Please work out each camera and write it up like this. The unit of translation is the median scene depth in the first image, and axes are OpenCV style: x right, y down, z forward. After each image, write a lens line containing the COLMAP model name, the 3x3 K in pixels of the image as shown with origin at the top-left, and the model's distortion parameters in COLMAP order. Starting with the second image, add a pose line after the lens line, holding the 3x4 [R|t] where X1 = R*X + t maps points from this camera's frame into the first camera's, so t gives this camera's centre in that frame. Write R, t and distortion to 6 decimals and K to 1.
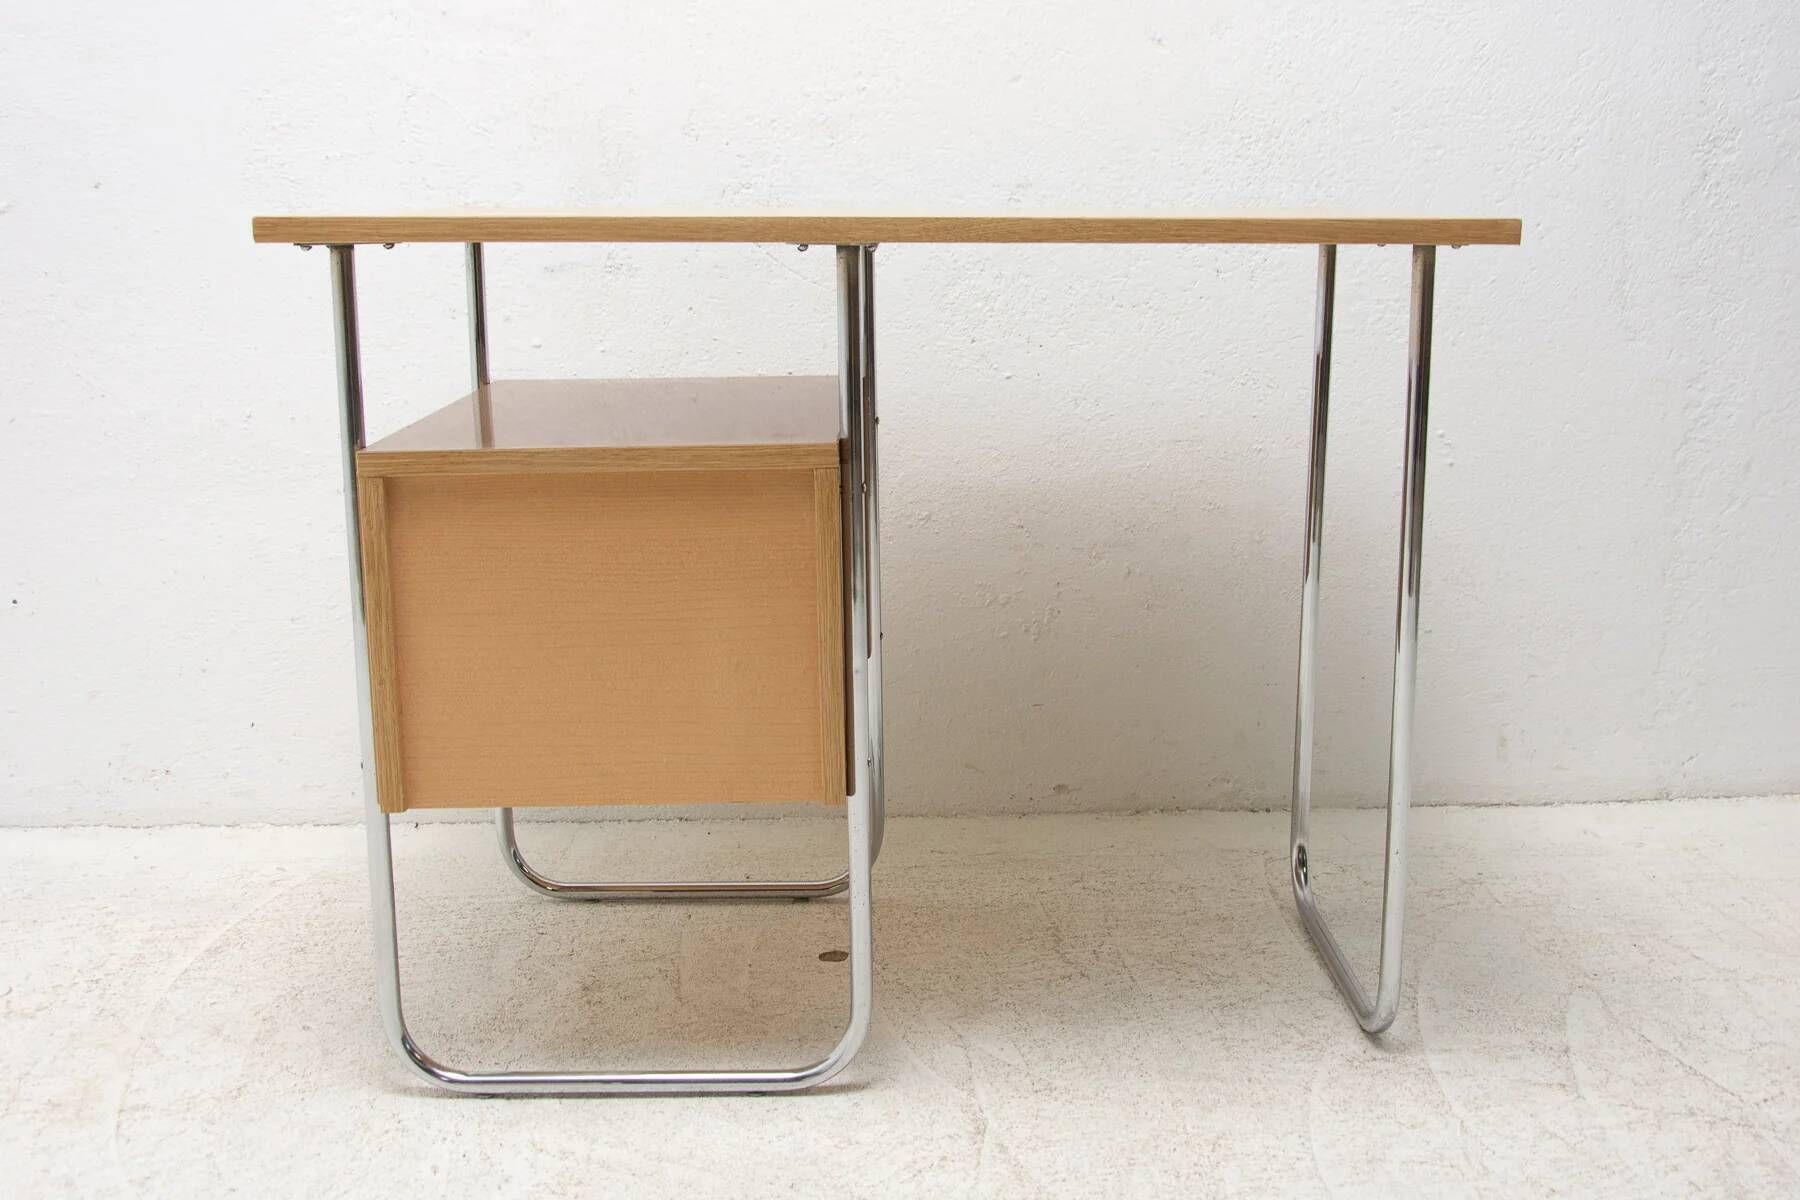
lens RADIAL K [[1974.7, 0, 977.7], [0, 1974.7, 559.3], [0, 0, 1]] dist [-0.046188, 0.032245]
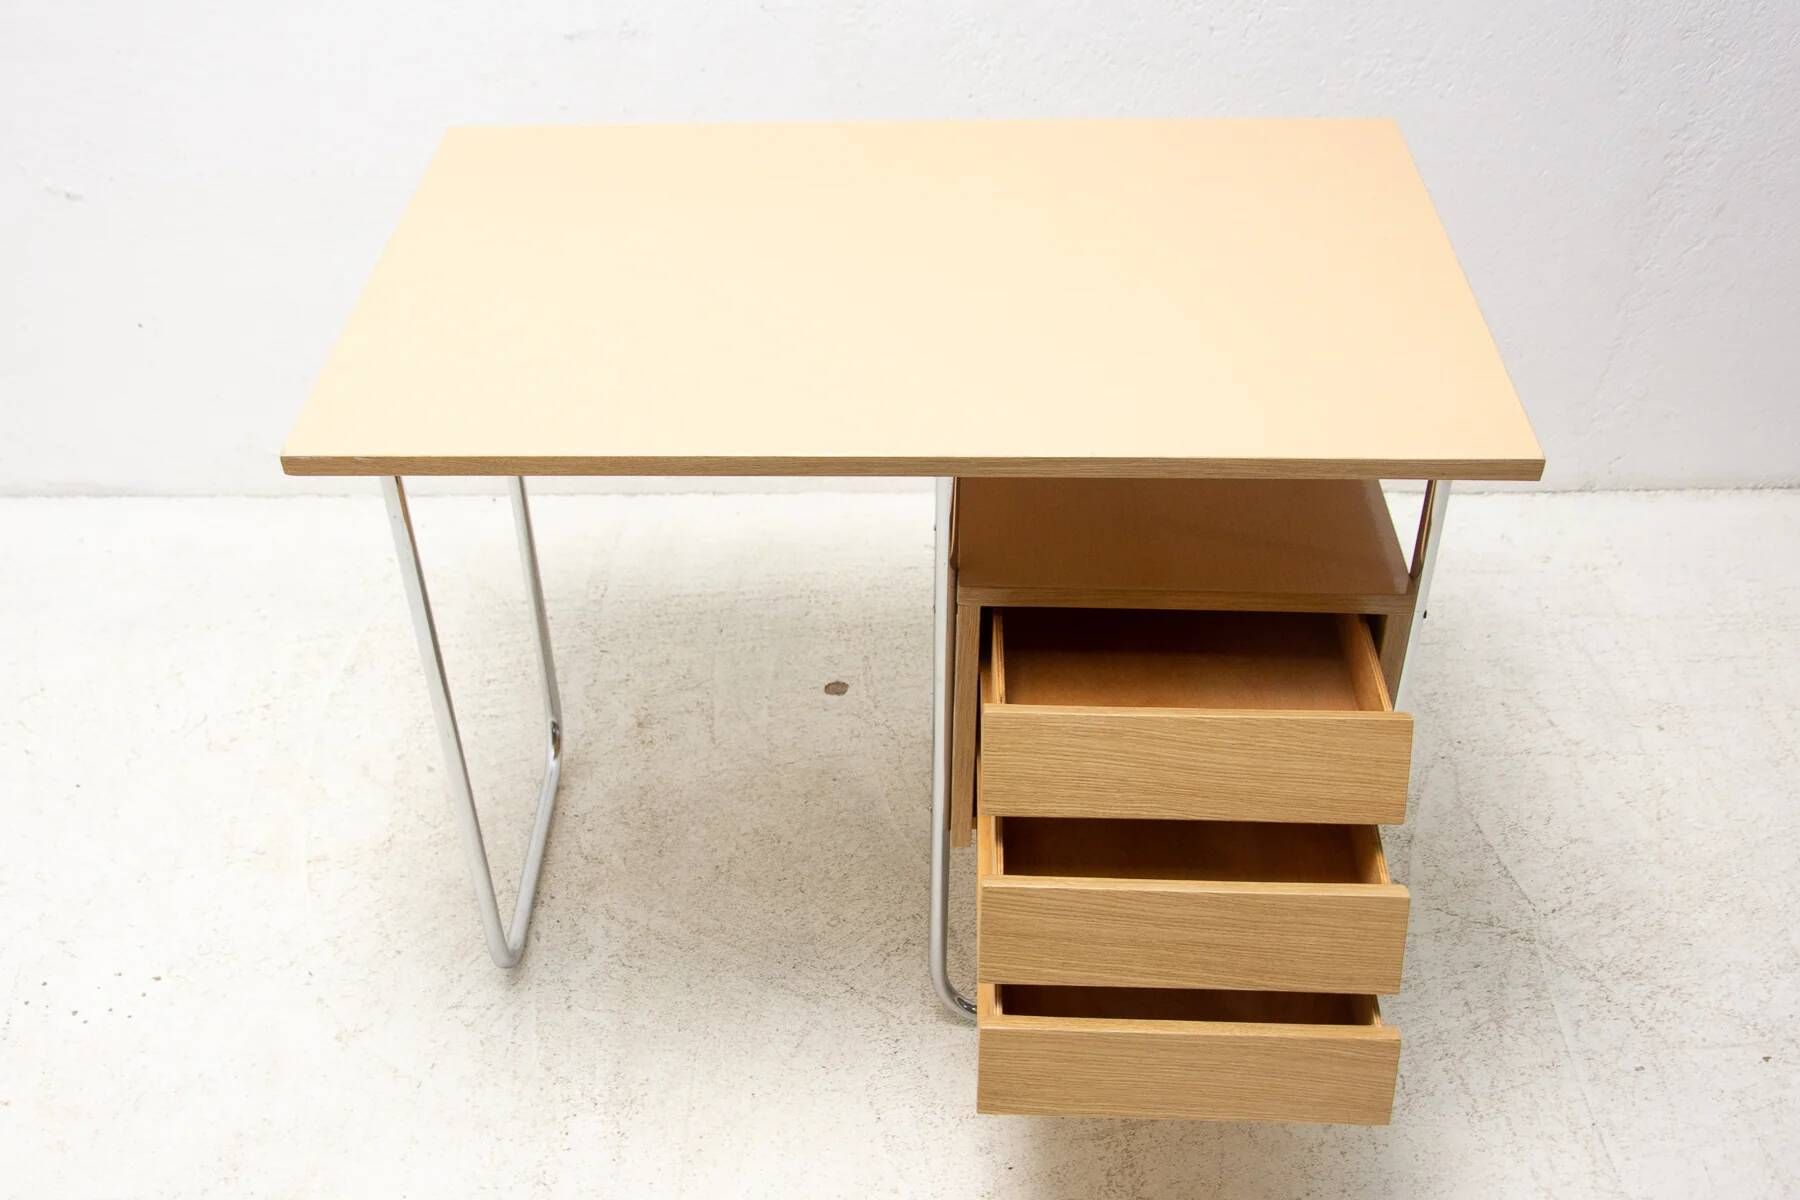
lens RADIAL K [[1930.9, 0, 805.4], [0, 1930.9, 711.5], [0, 0, 1]] dist [-0.074024, 0.064227]
pose [[0.993287, 0.039444, -0.108745, 0.042661], [0.018266, 0.874793, 0.484152, -0.397830], [0.114226, -0.482888, 0.868200, -0.066488]]
